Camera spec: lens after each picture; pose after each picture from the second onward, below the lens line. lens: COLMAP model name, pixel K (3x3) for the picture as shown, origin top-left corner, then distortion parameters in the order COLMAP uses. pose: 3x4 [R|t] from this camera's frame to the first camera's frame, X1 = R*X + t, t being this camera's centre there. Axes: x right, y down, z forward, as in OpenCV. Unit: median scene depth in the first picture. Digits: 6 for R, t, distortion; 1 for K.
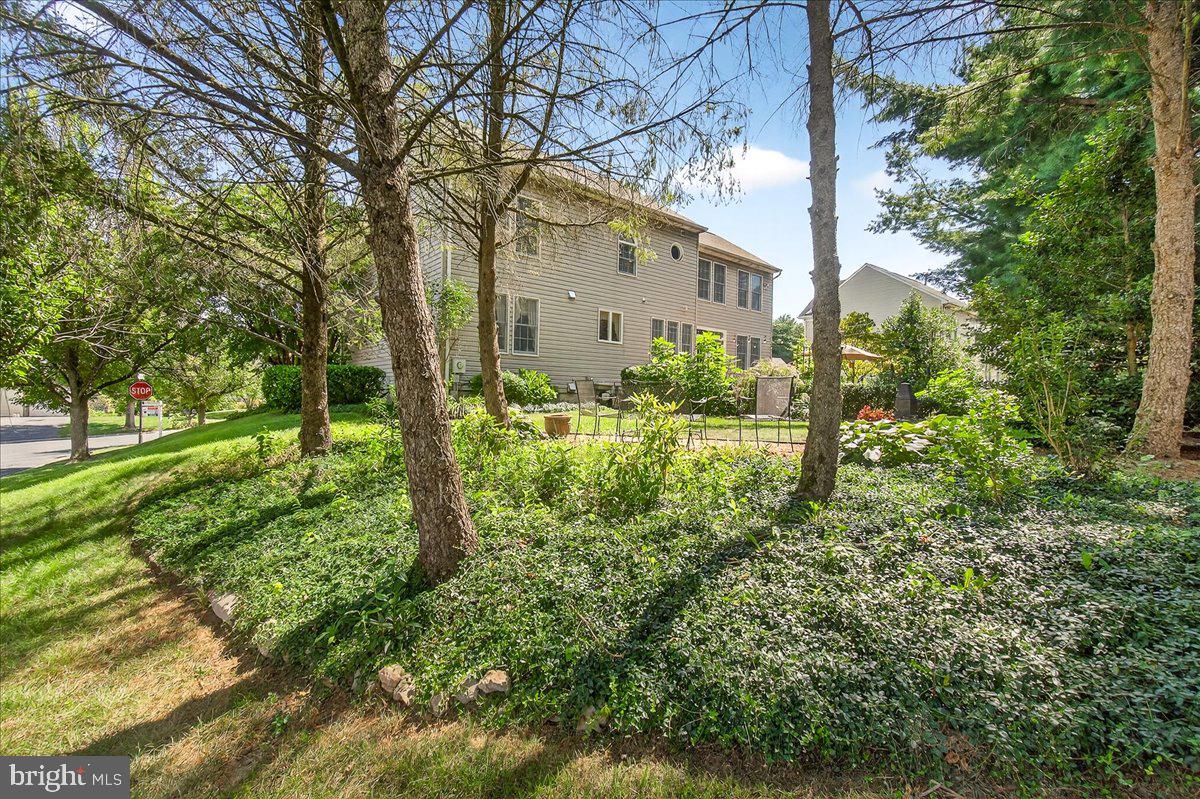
lens RADIAL K [[534.2, 0, 596.3], [0, 534.2, 399.0], [0, 0, 1]] dist [-0.003490, -0.000377]
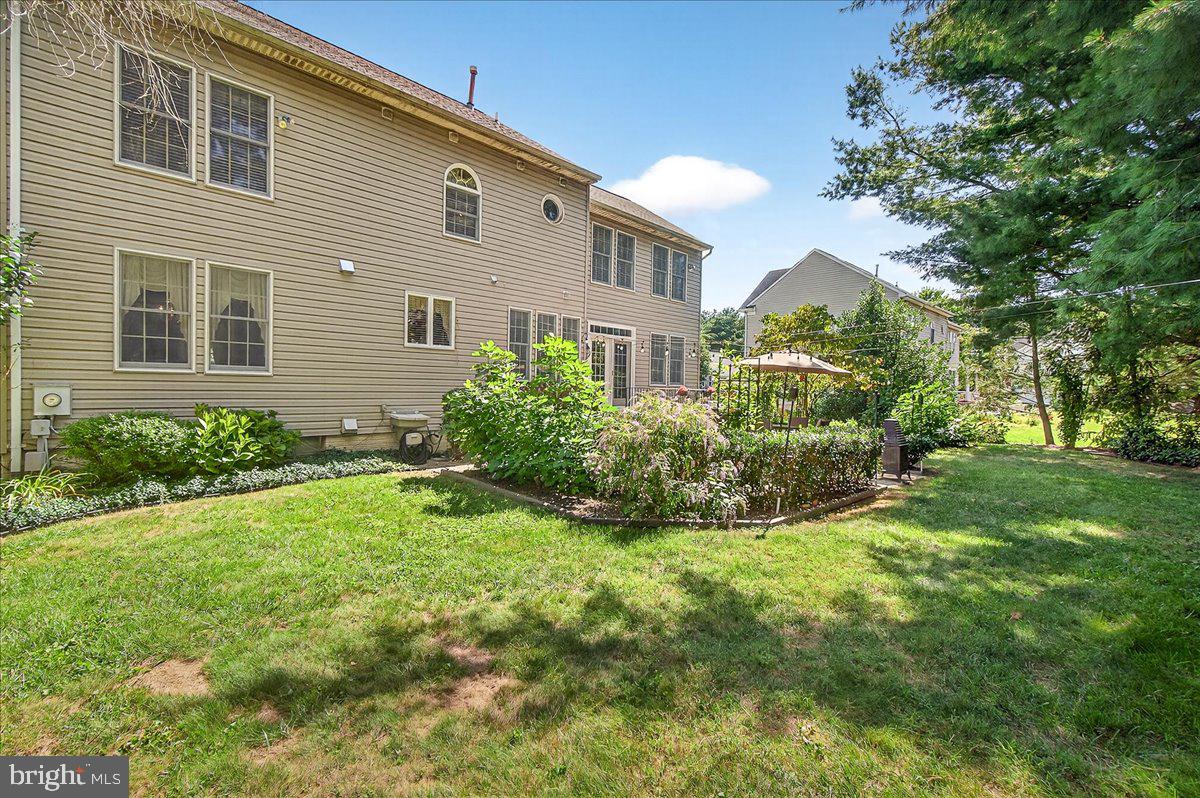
lens RADIAL K [[534.2, 0, 602.6], [0, 534.2, 397.9], [0, 0, 1]] dist [-0.003490, -0.000377]
pose [[0.994386, -0.003352, 0.105763, 0.129538], [0.001641, 0.999866, 0.016262, -0.047311], [-0.105804, -0.015997, 0.994258, 0.302042]]
